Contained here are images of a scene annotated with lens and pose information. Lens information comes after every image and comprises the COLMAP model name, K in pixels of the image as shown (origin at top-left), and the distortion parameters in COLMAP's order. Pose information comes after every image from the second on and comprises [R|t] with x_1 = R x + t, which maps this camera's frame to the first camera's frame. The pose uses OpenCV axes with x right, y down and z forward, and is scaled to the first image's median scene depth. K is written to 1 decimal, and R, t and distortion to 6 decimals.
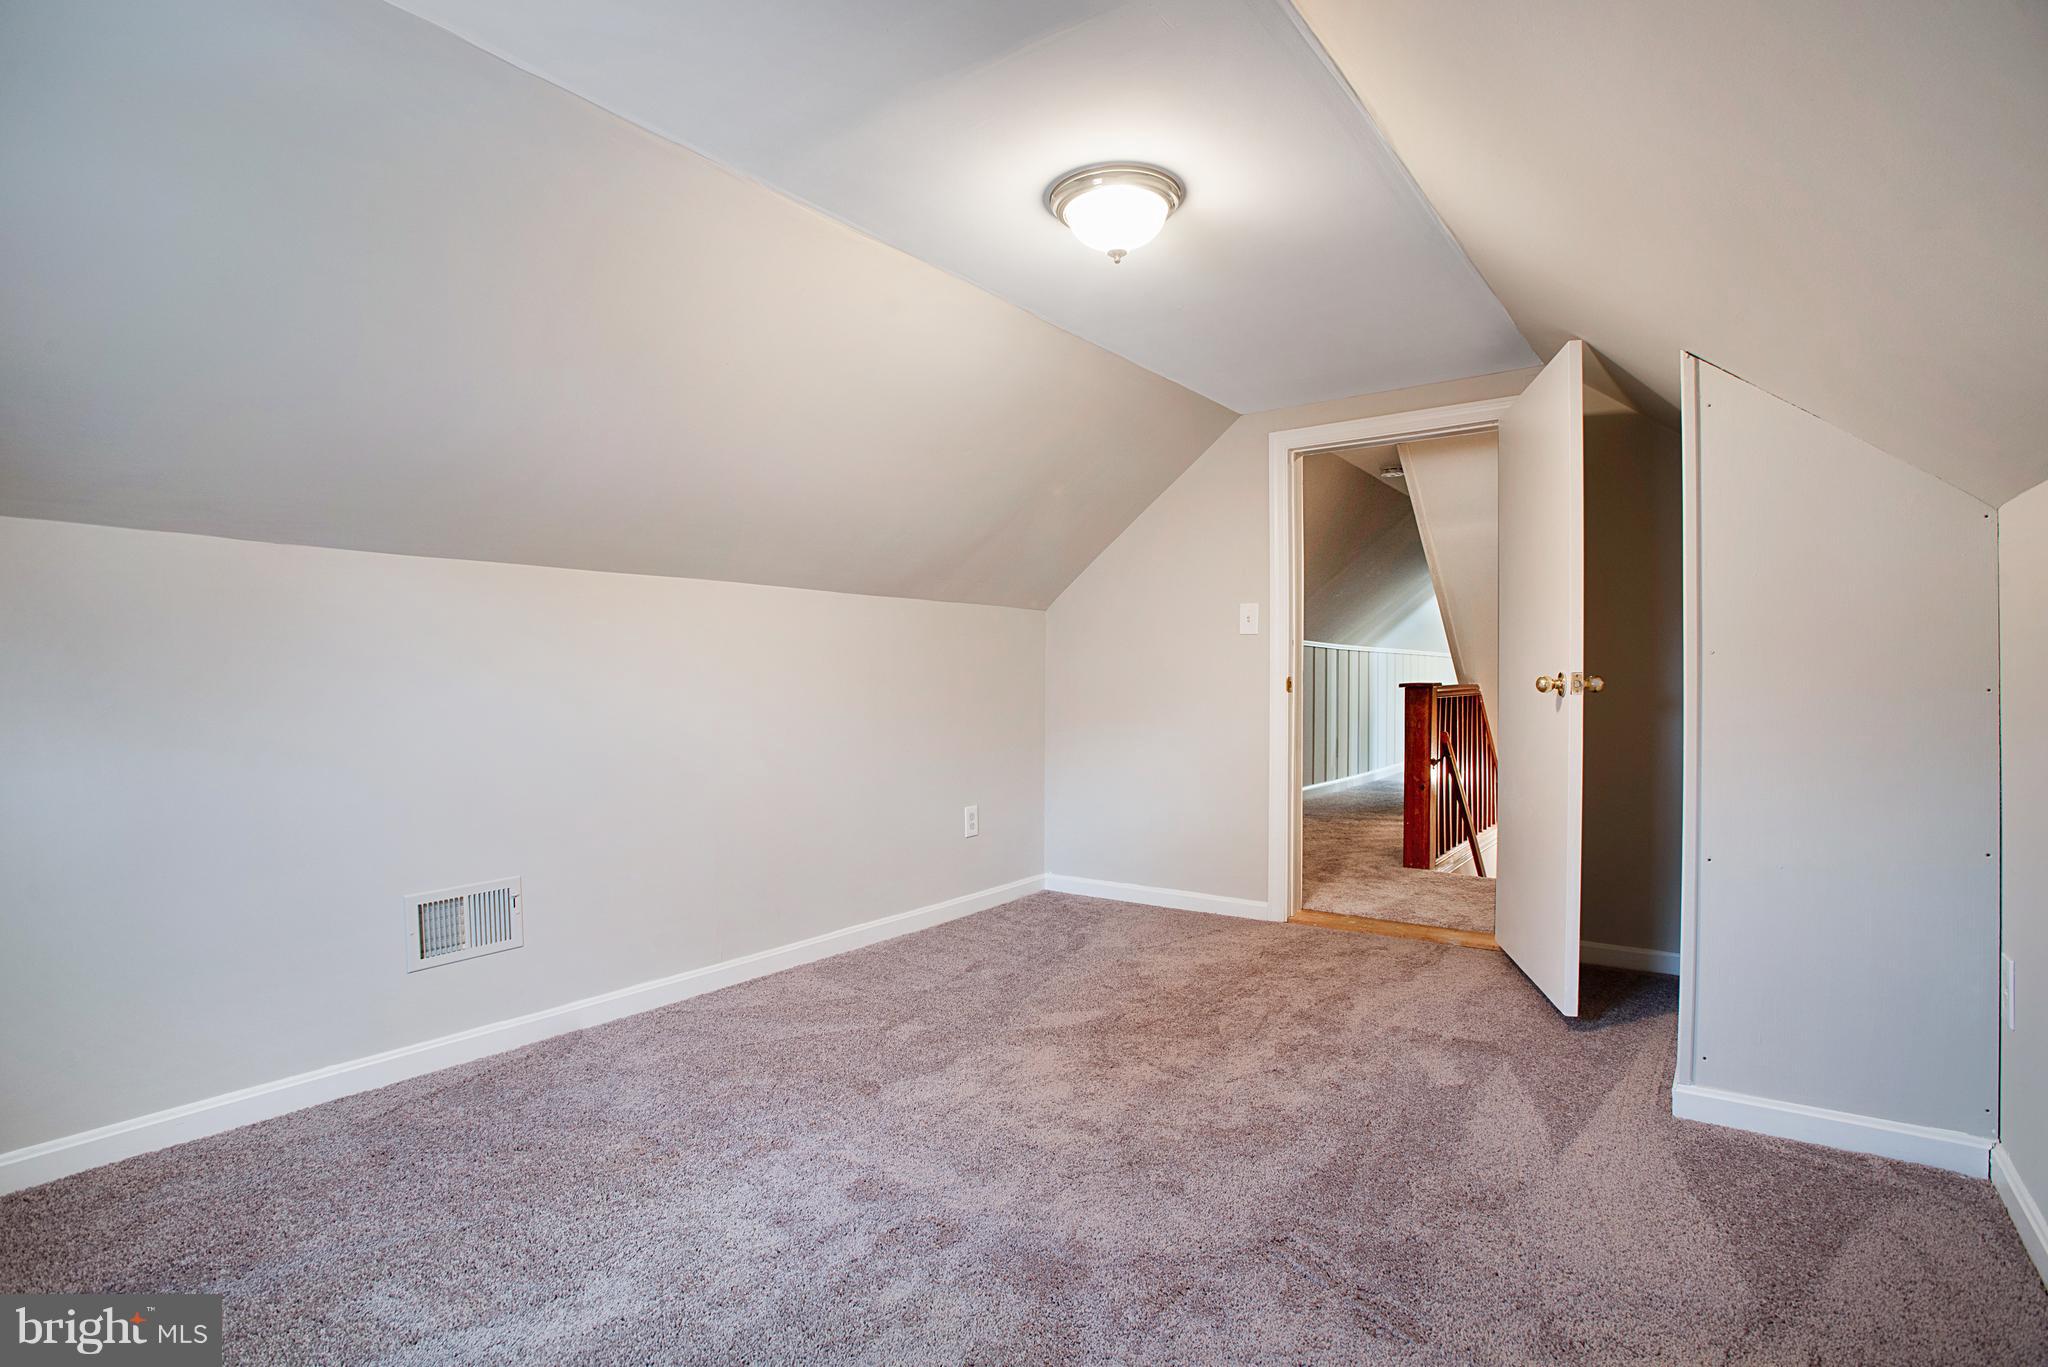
lens RADIAL K [[1052.9, 0, 1024.0], [0, 1052.9, 683.5], [0, 0, 1]] dist [0.000373, 0.000310]
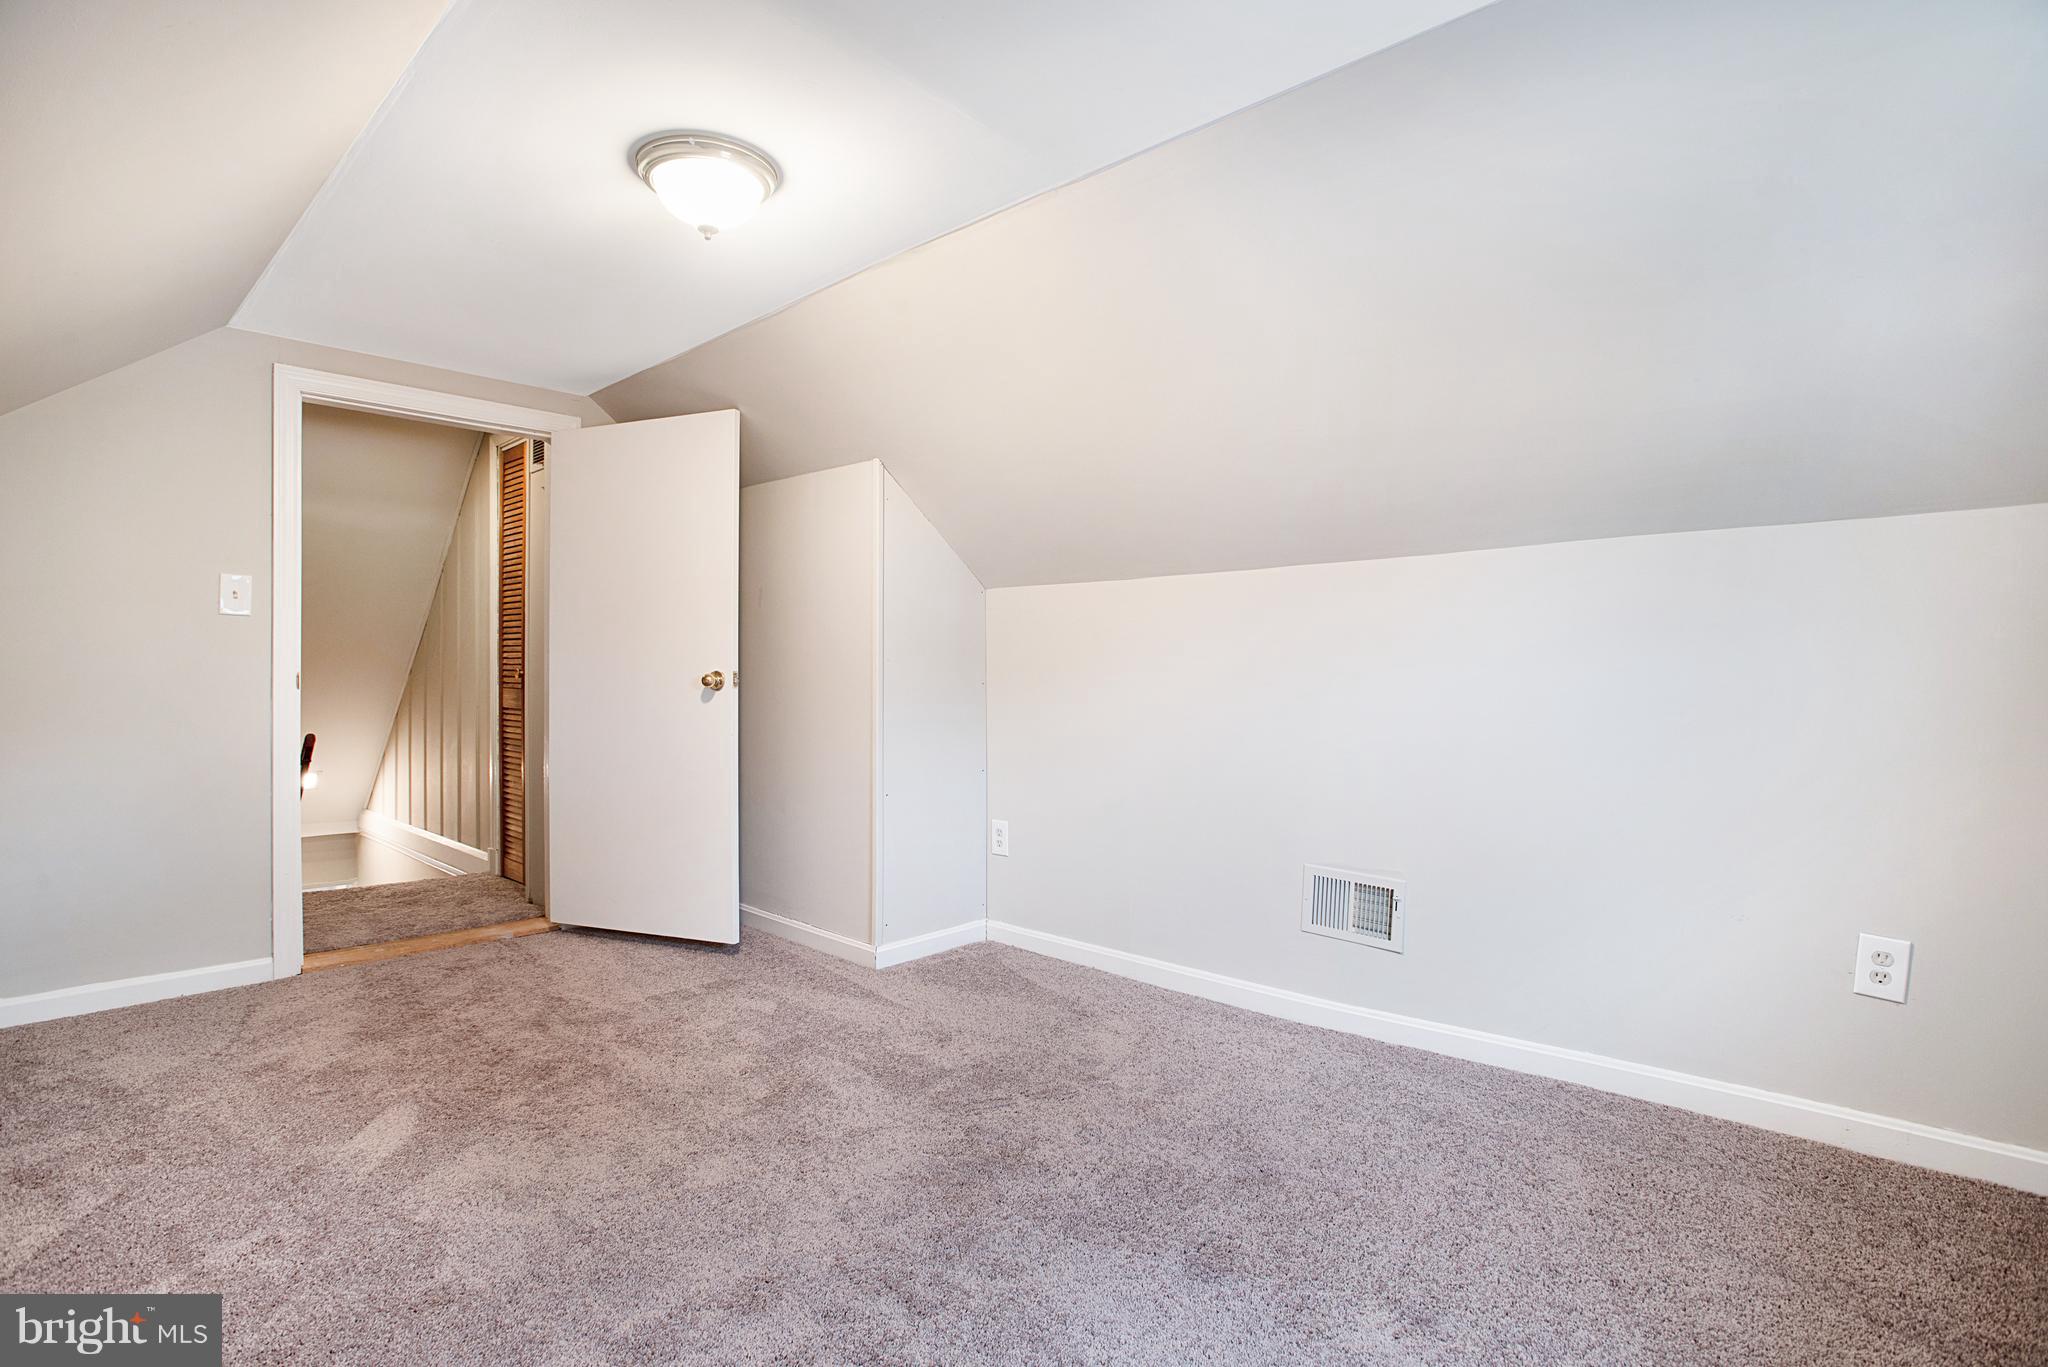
lens RADIAL K [[1046.2, 0, 1024.0], [0, 1046.2, 683.5], [0, 0, 1]] dist [0.000835, 0.000622]
pose [[0.132197, -0.004607, 0.991213, -0.648600], [-0.003989, 0.999979, 0.005180, -0.003418], [-0.991215, -0.004639, 0.132176, 0.470343]]
